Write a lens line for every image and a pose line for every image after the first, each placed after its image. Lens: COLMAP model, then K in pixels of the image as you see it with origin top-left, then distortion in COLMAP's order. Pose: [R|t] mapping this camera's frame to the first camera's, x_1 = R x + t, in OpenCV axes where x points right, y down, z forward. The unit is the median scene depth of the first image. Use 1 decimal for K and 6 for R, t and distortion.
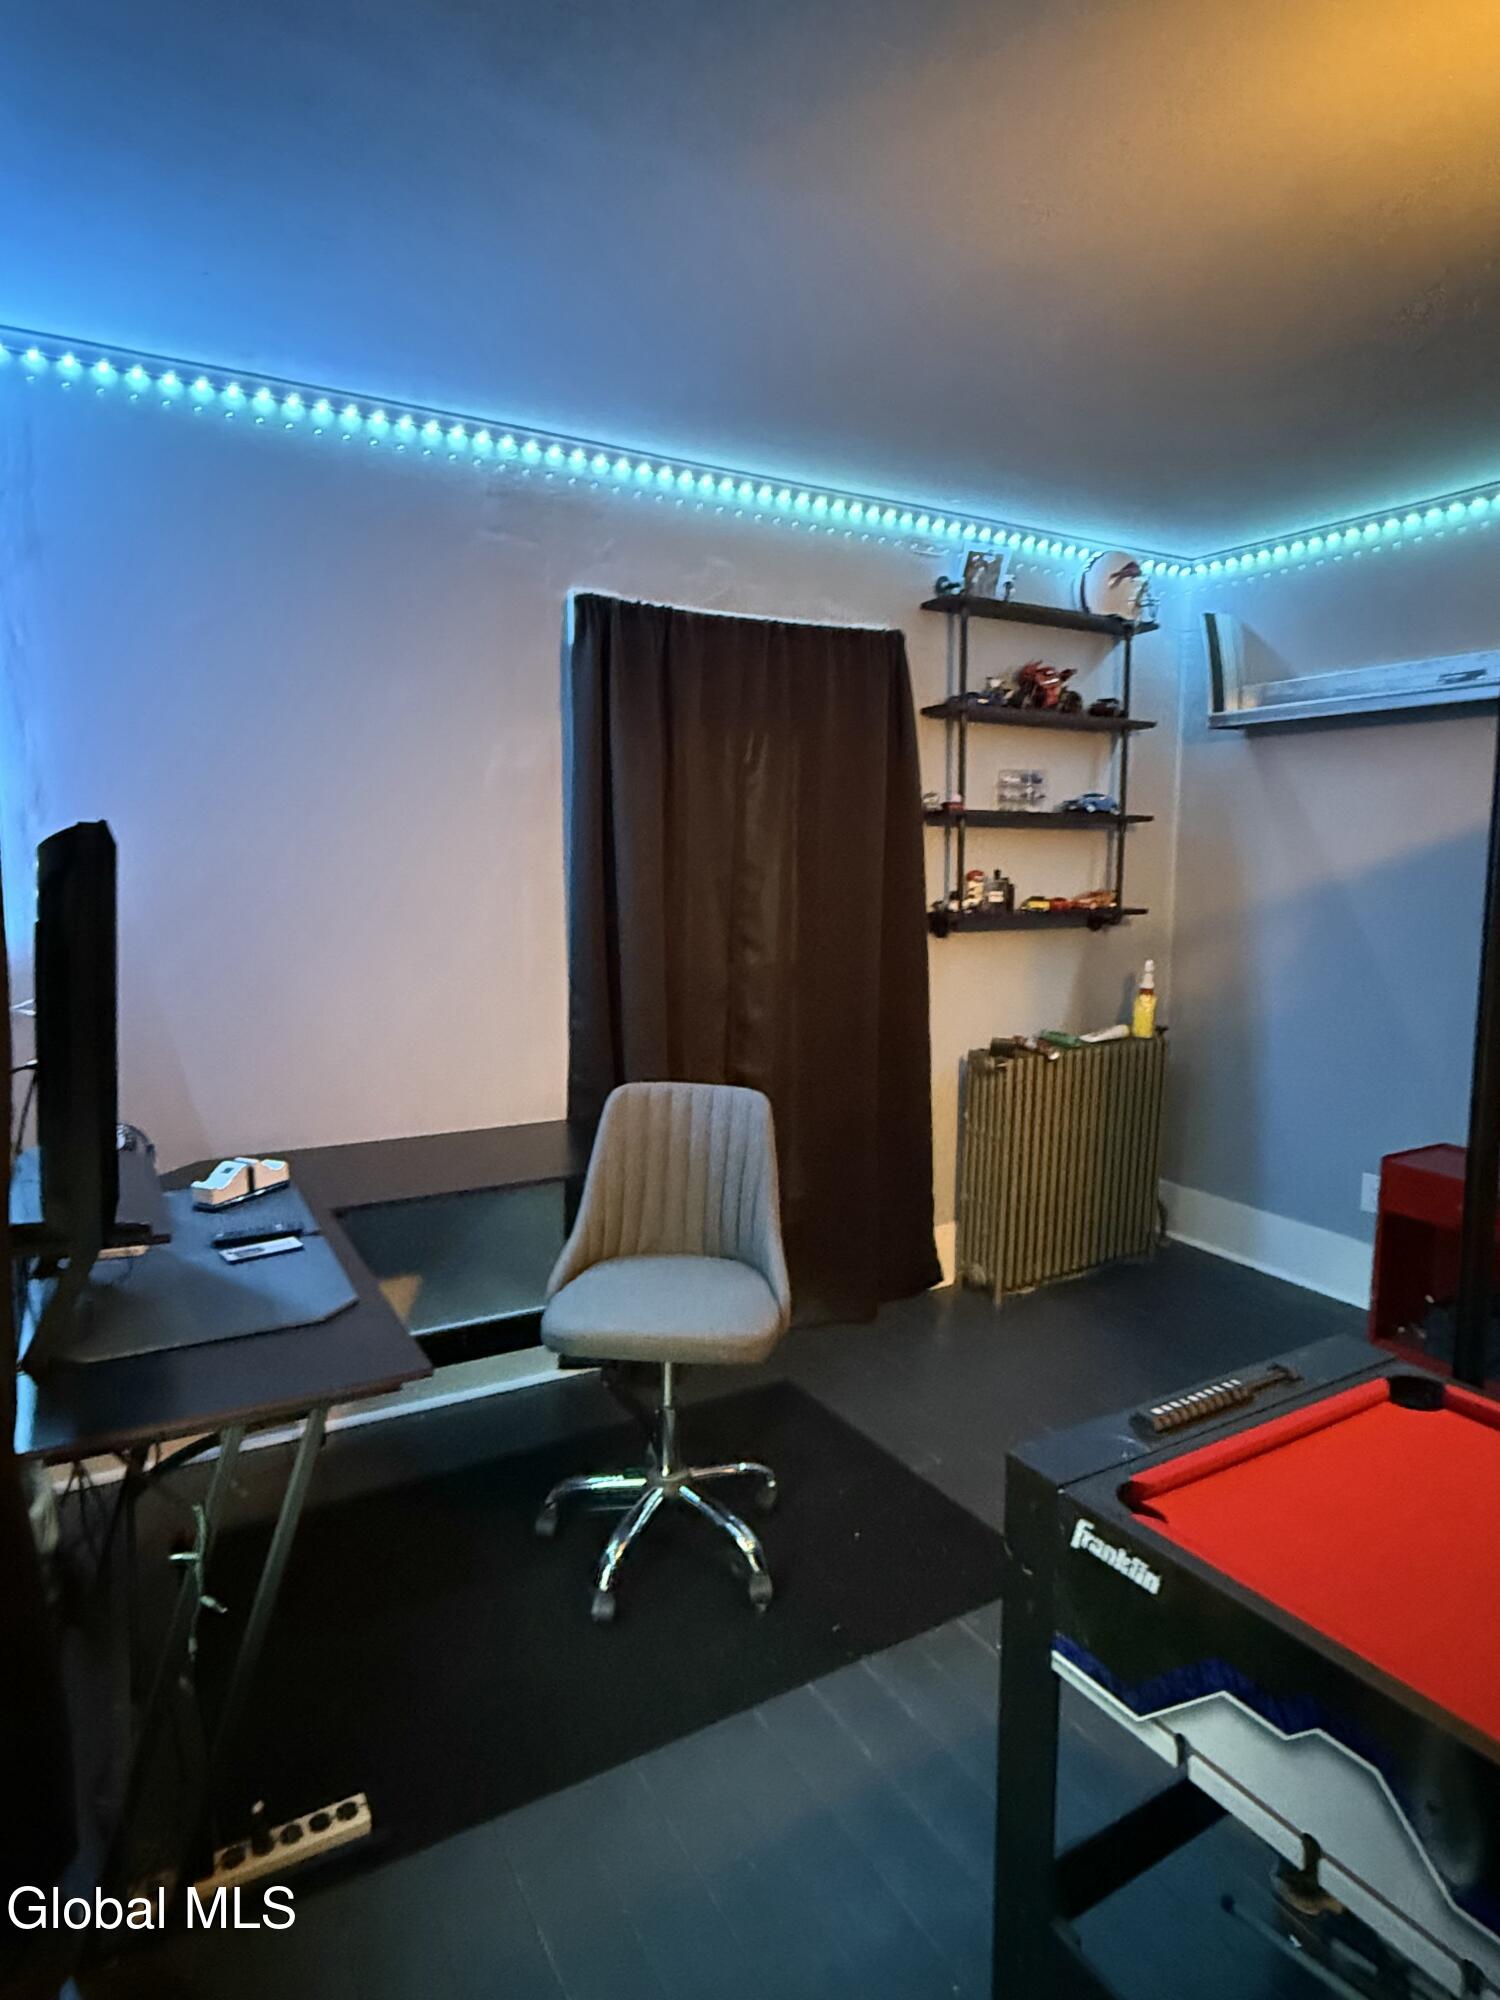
lens RADIAL K [[1152.2, 0, 754.7], [0, 1152.2, 987.8], [0, 0, 1]] dist [0.016586, 0.000293]
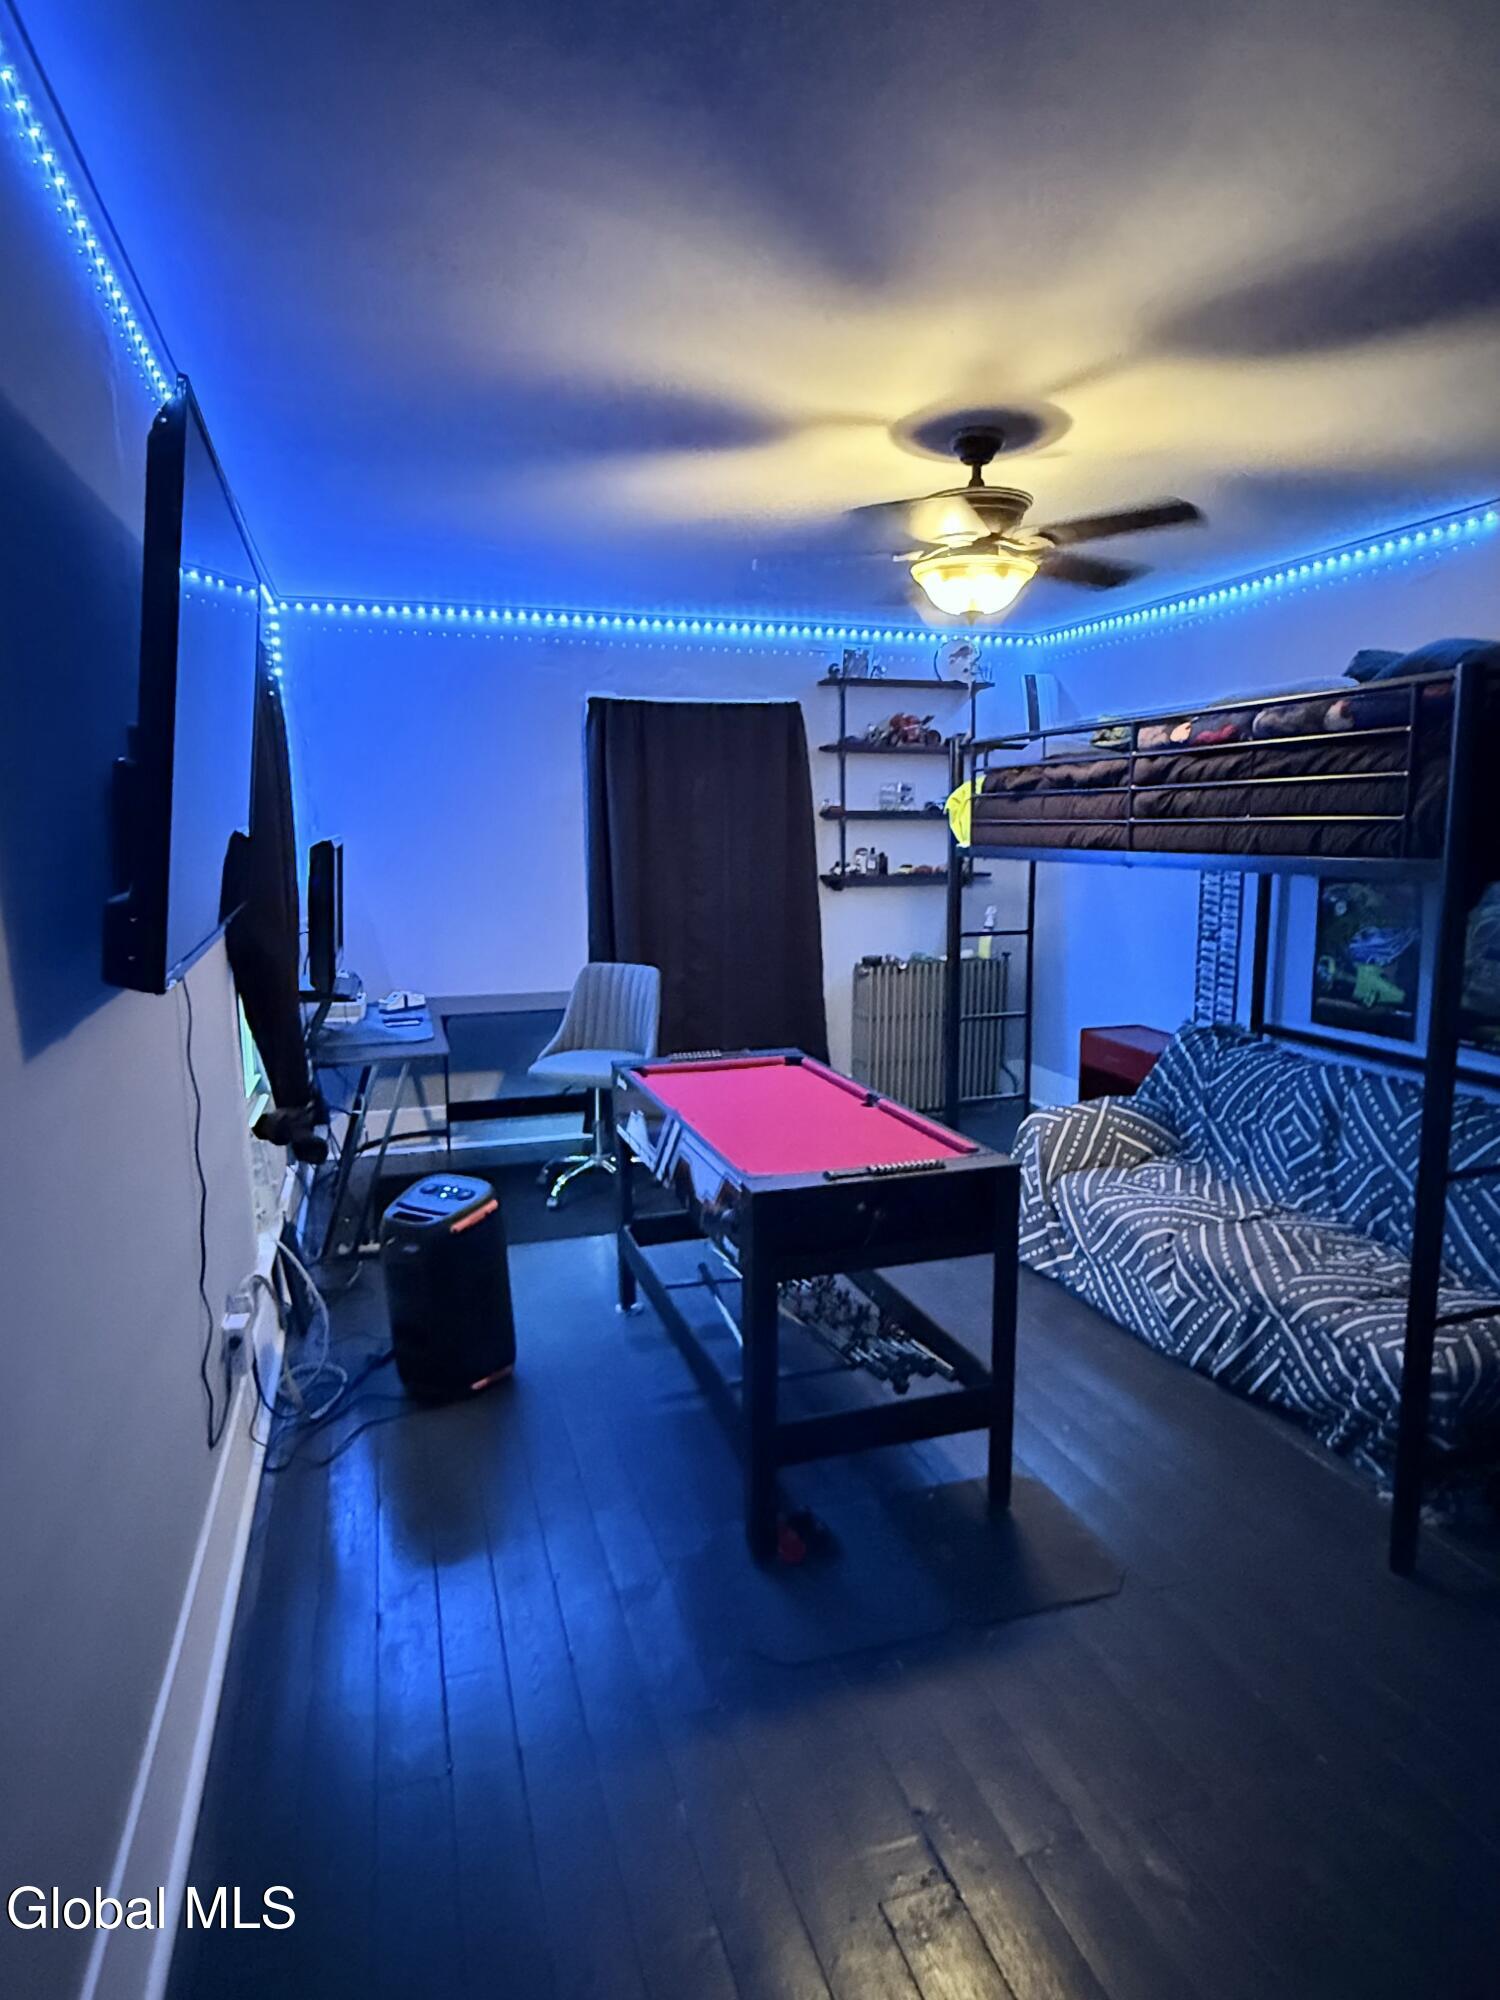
lens RADIAL K [[1152.2, 0, 752.0], [0, 1152.2, 986.0], [0, 0, 1]] dist [0.016586, 0.000293]
pose [[0.976088, 0.019783, -0.216472, 0.388155], [-0.014736, 0.999581, 0.024904, 0.047665], [0.216874, -0.021118, 0.975971, -0.558600]]
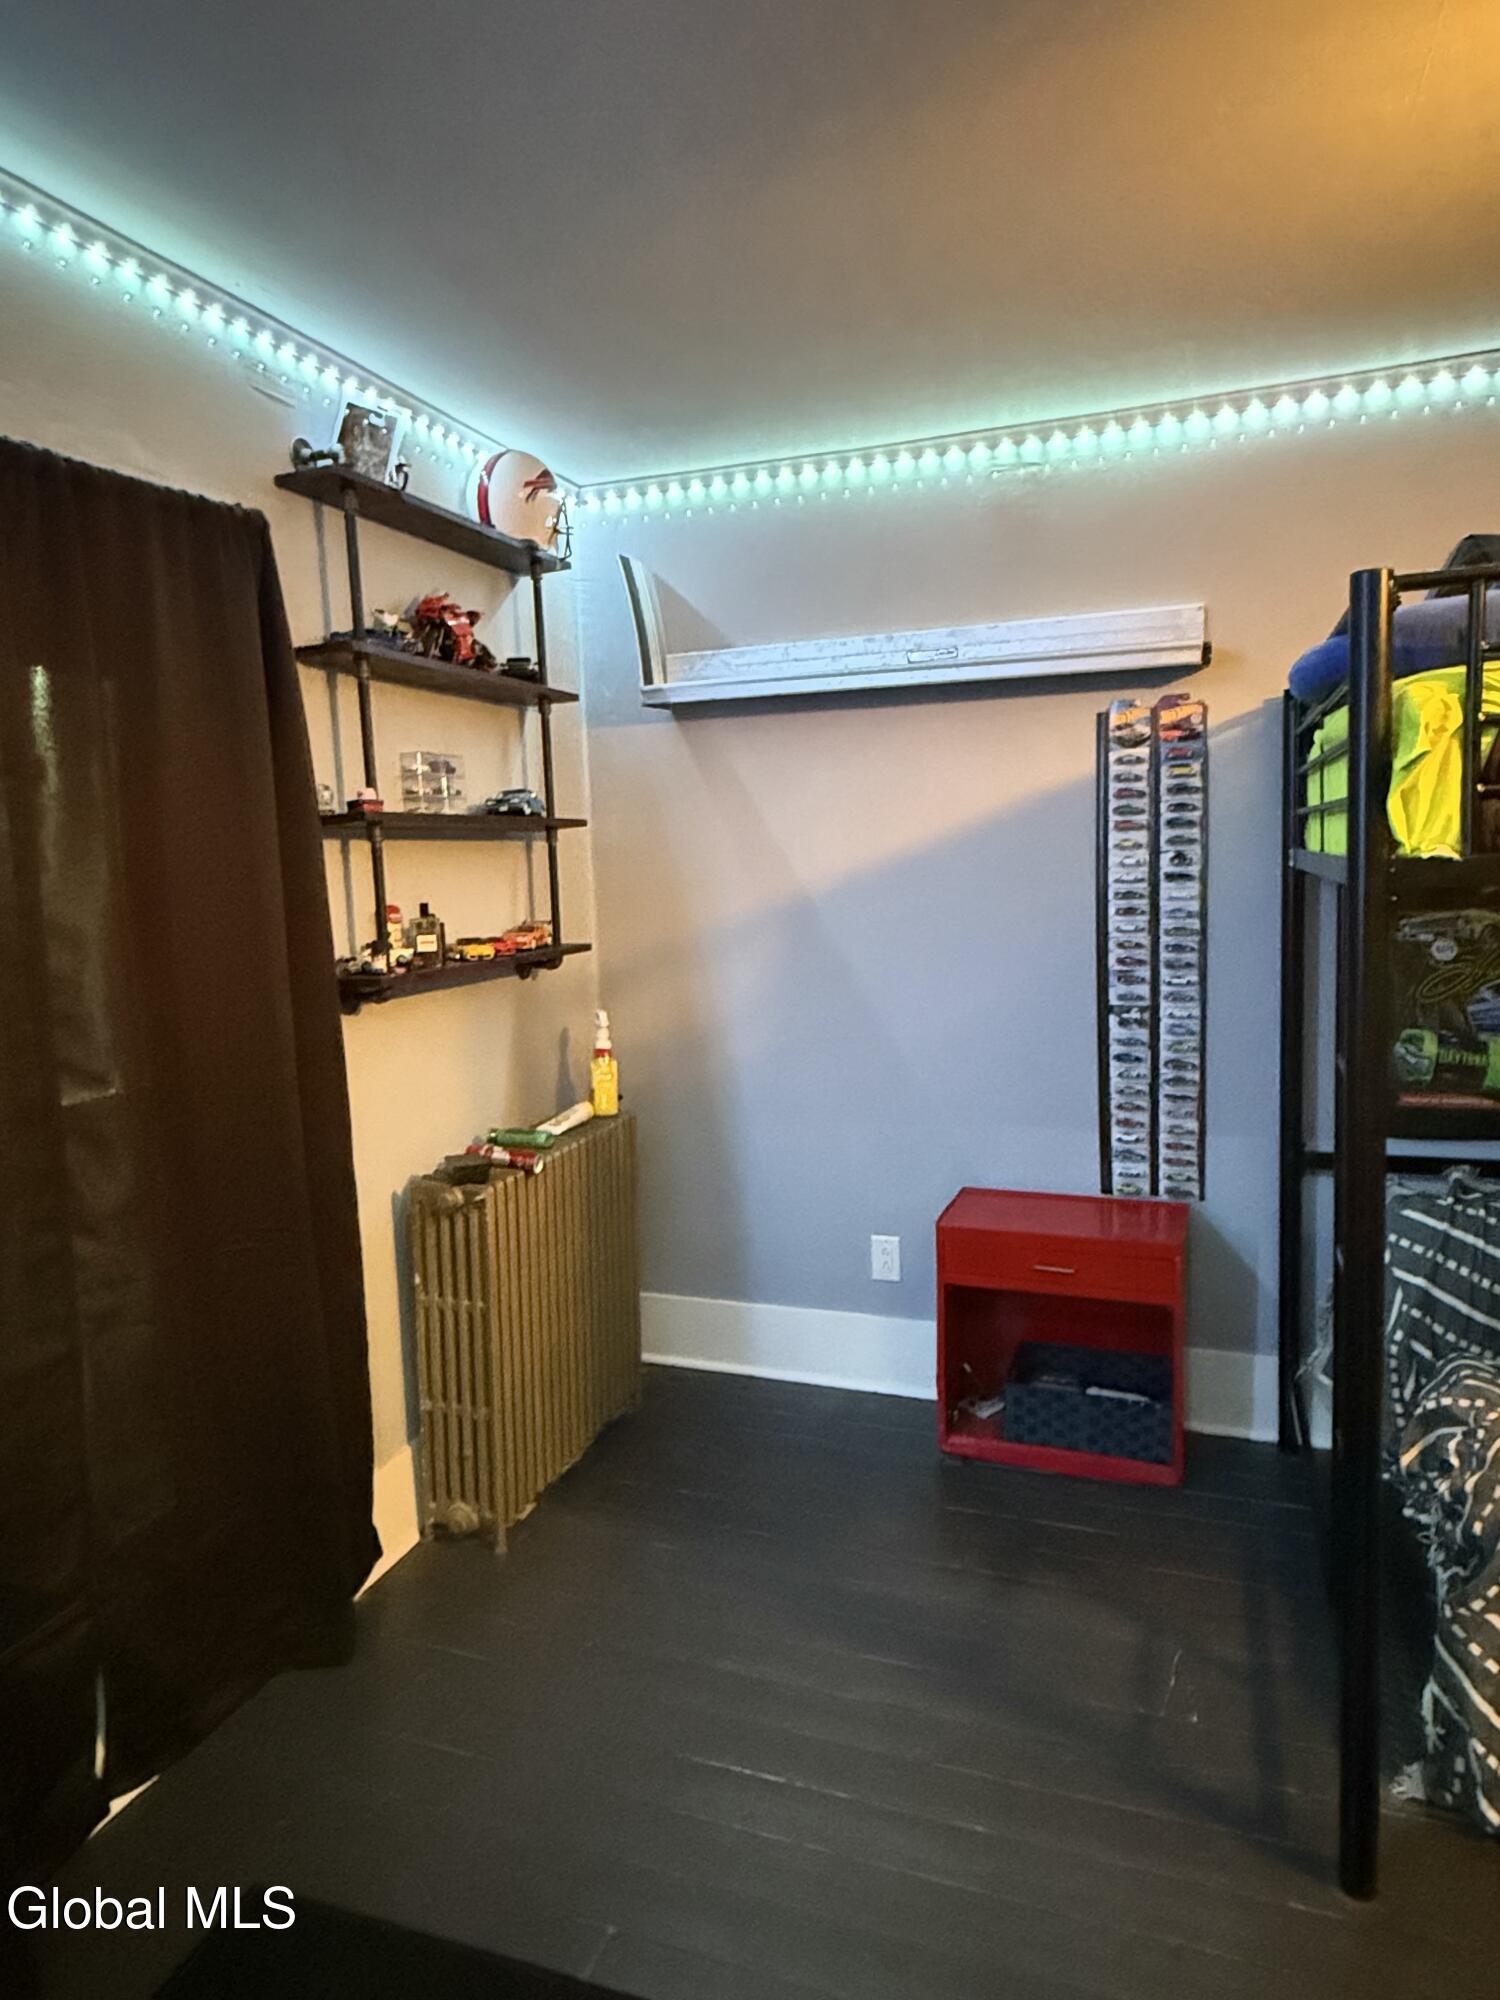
lens RADIAL K [[1265.0, 0, 756.1], [0, 1265.0, 983.5], [0, 0, 1]] dist [0.009042, 0.001413]
pose [[0.767680, -0.097234, 0.633414, -0.105843], [0.111561, 0.993607, 0.017317, -0.047223], [-0.631048, 0.057370, 0.773620, 0.320306]]
